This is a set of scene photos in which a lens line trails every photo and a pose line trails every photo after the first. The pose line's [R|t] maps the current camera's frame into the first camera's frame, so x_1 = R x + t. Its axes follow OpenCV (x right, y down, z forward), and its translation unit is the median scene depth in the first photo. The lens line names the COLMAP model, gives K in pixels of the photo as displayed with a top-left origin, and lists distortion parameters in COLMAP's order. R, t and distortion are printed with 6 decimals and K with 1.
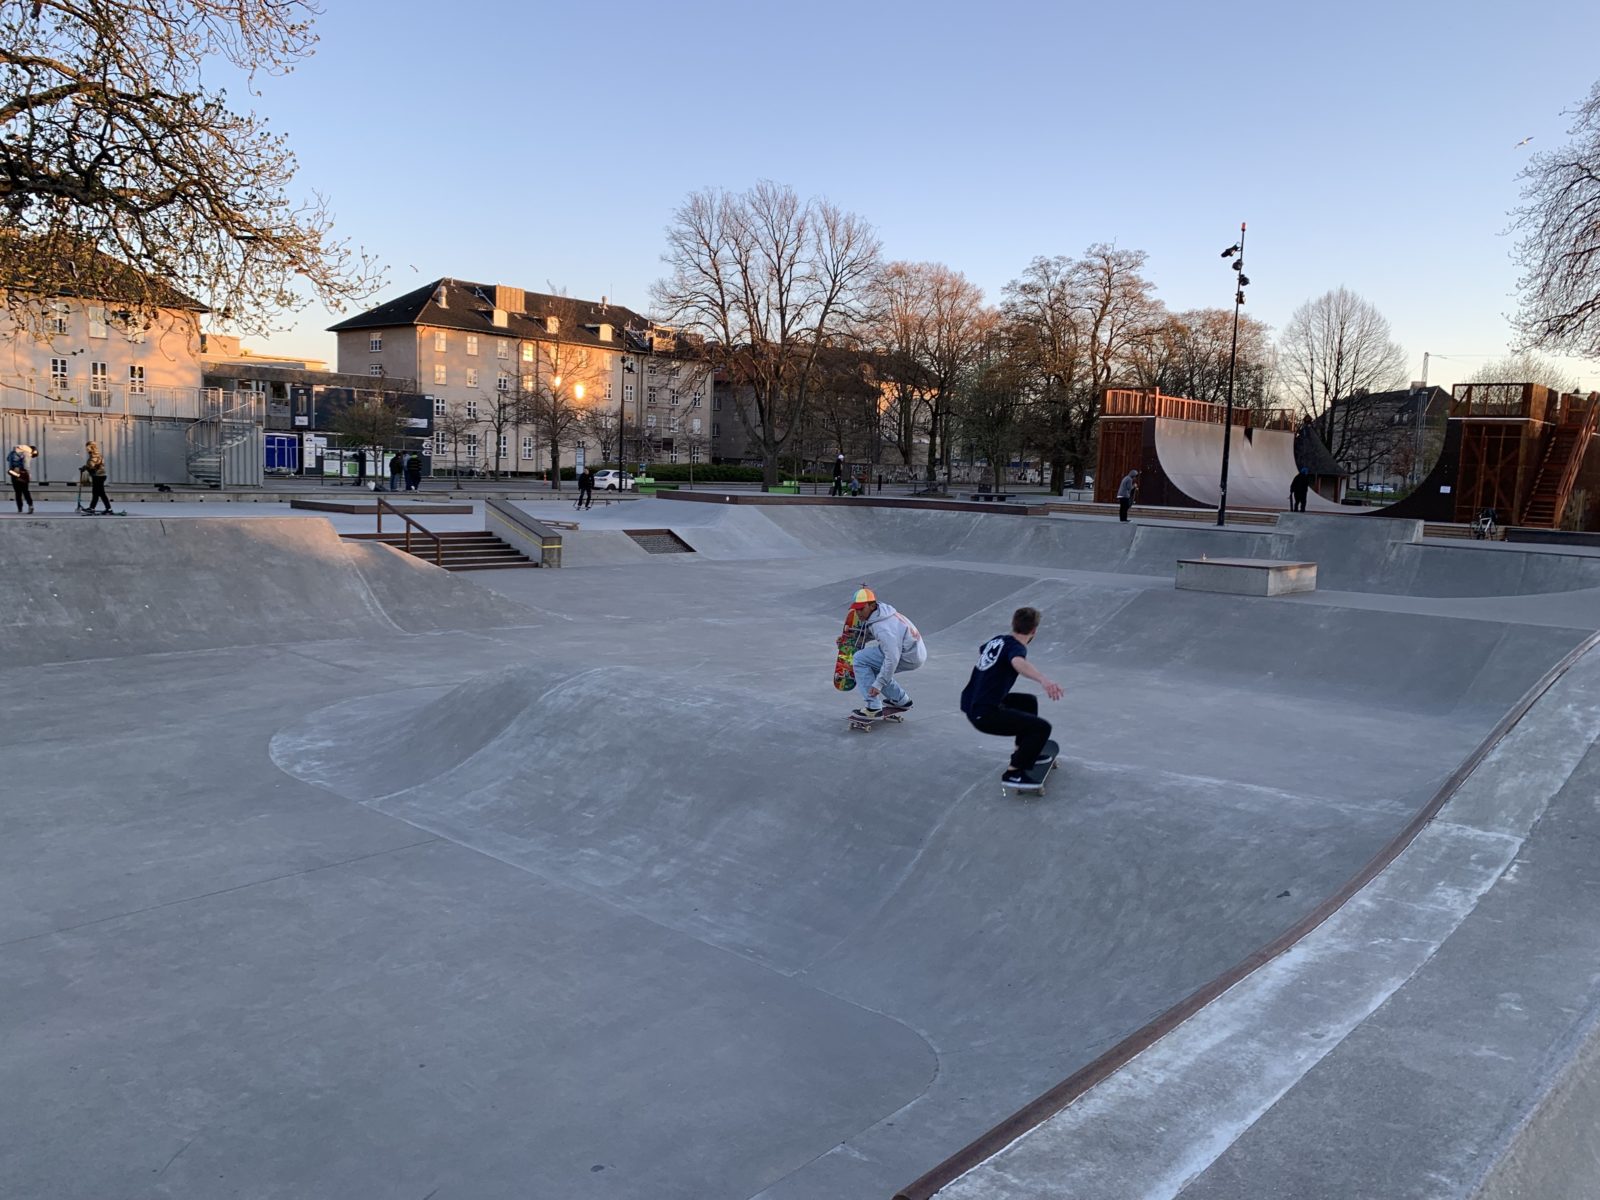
lens RADIAL K [[1207.3, 0, 789.3], [0, 1207.3, 595.0], [0, 0, 1]] dist [0.079416, -0.093123]
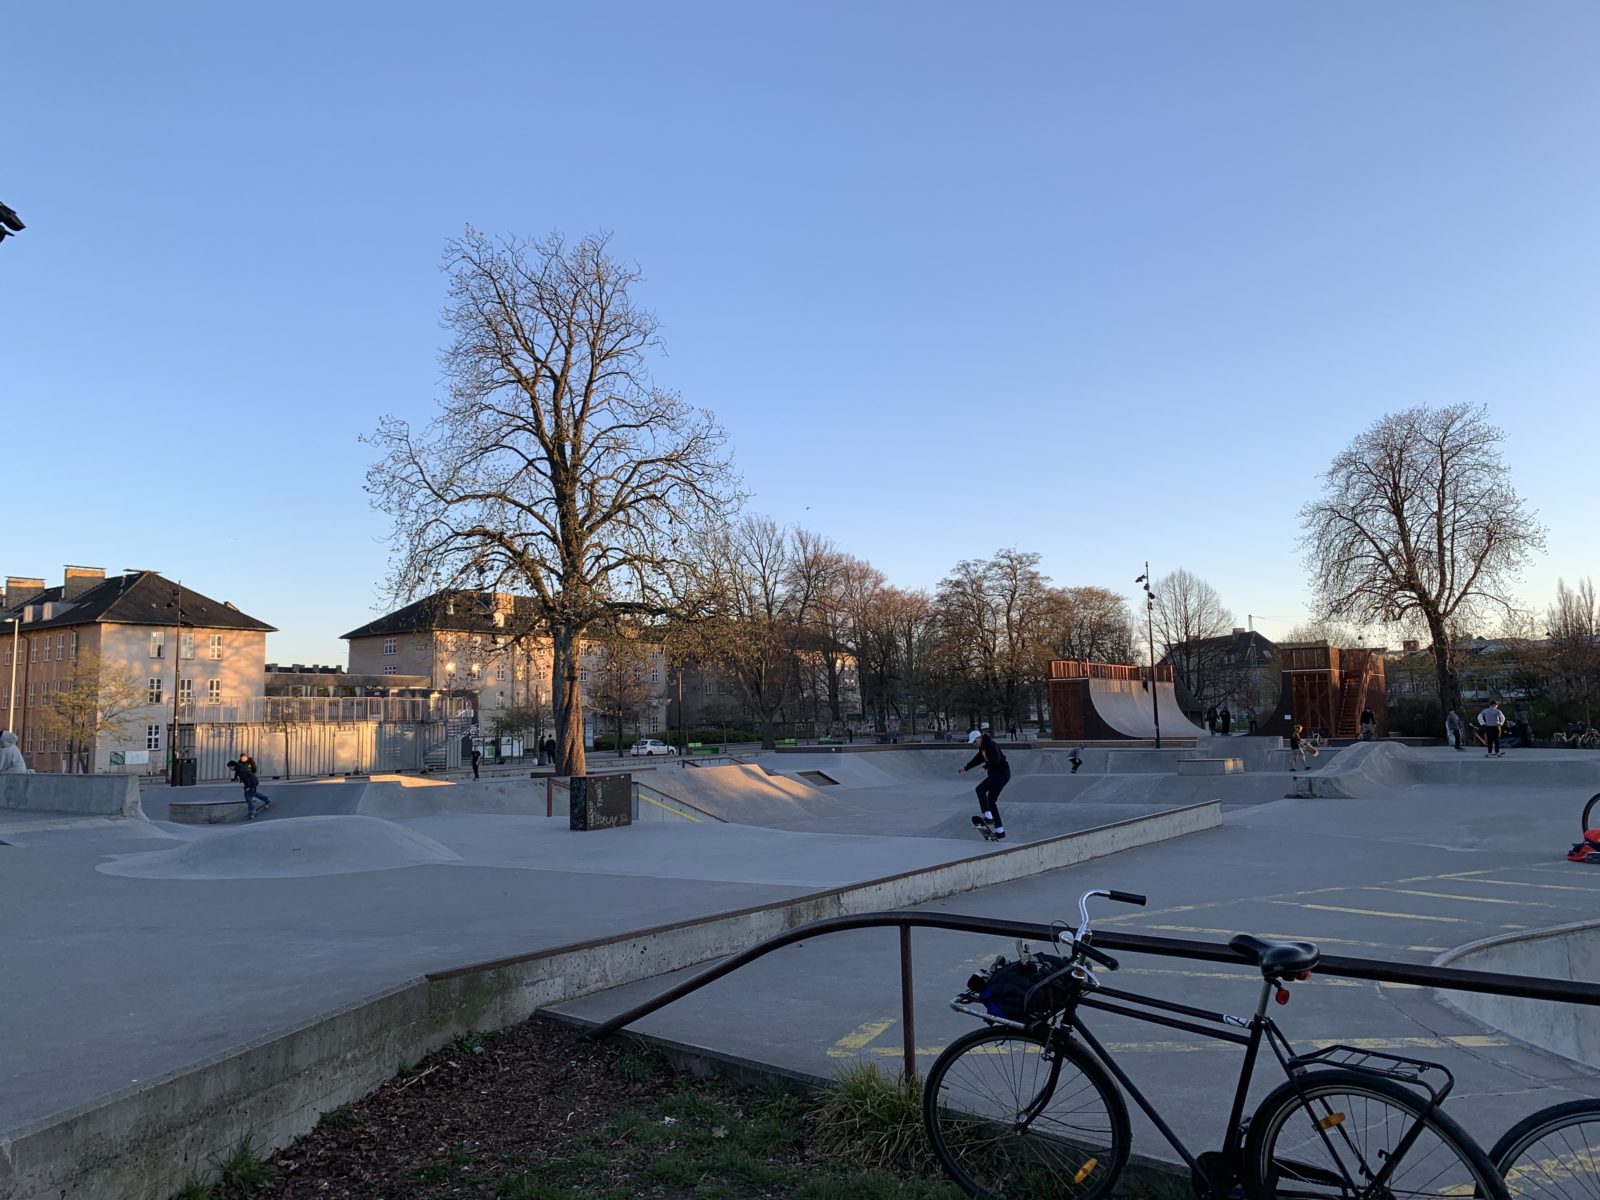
lens RADIAL K [[1207.3, 0, 789.3], [0, 1207.3, 595.0], [0, 0, 1]] dist [0.079416, -0.093123]
pose [[0.990740, -0.048232, 0.126916, -0.149247], [0.074219, 0.975140, -0.208789, 0.020914], [-0.113690, 0.216276, 0.969690, -0.246990]]
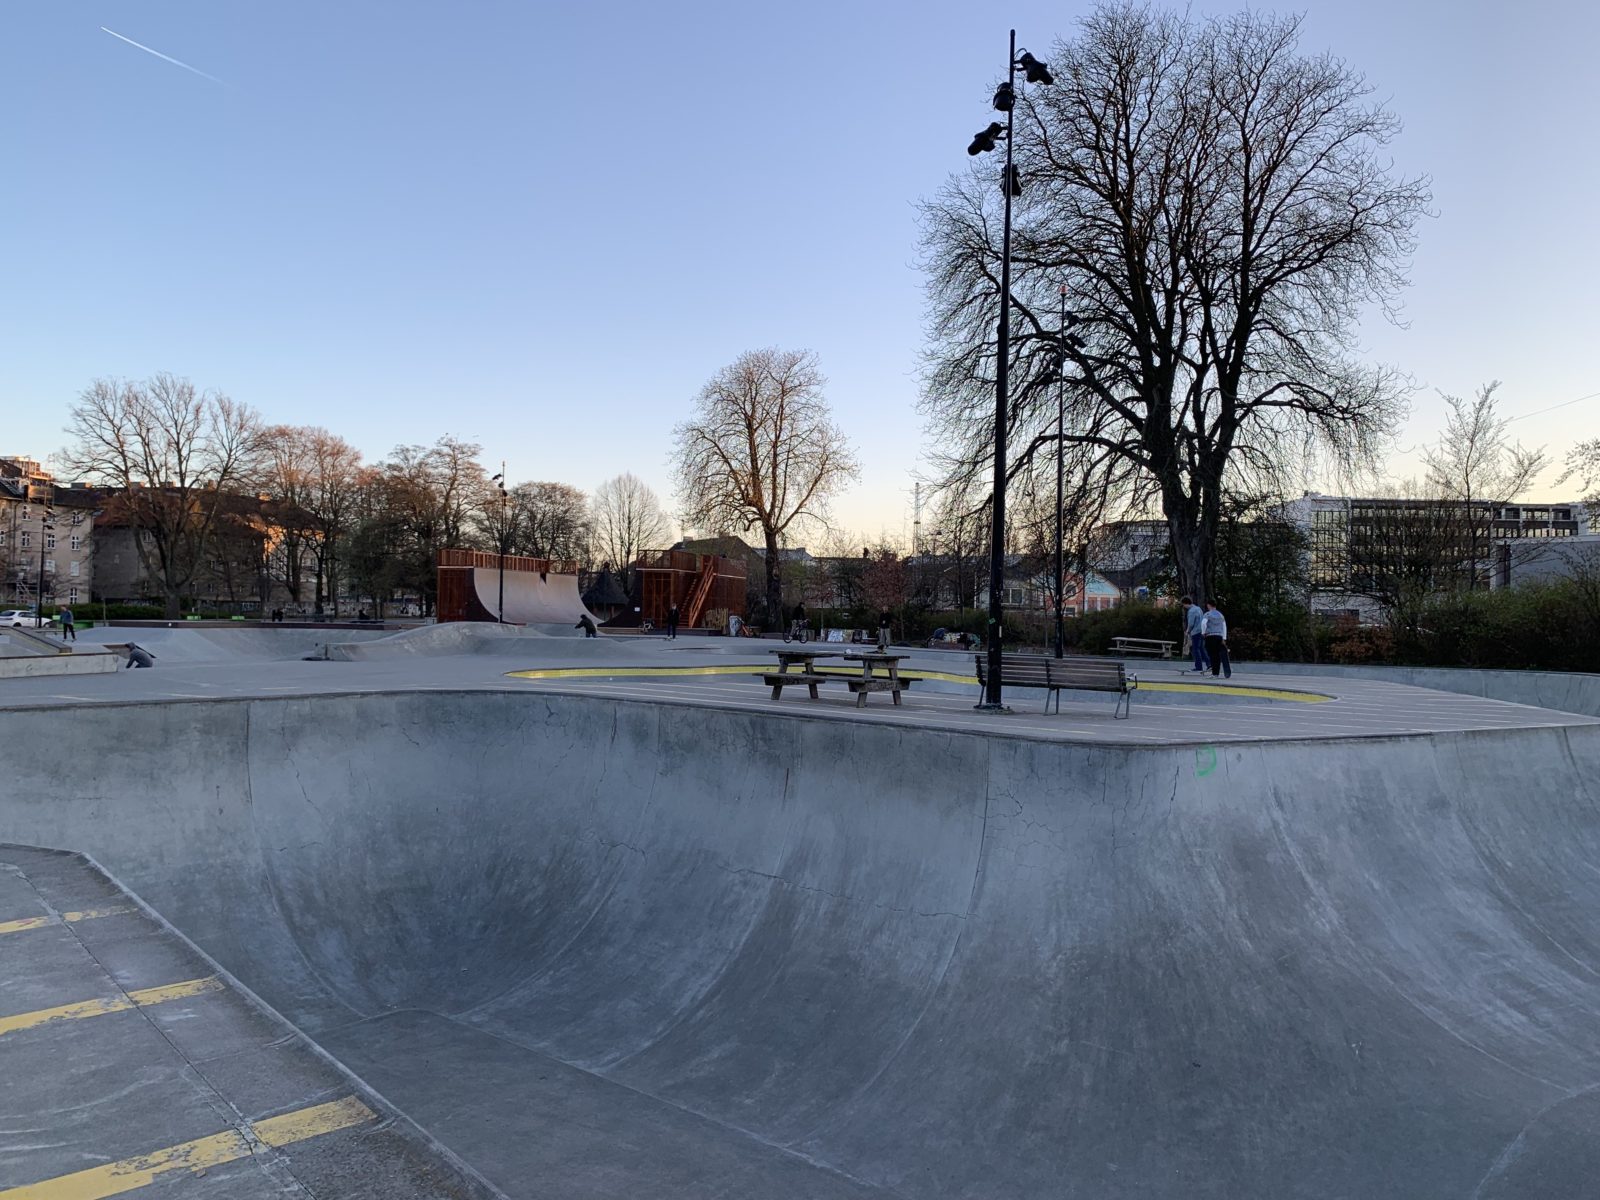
lens RADIAL K [[1207.3, 0, 789.3], [0, 1207.3, 595.0], [0, 0, 1]] dist [0.079416, -0.093123]
pose [[0.884782, -0.014756, 0.465772, -0.040583], [0.066504, 0.993266, -0.094864, 0.039675], [-0.461236, 0.114909, 0.879805, -0.344285]]
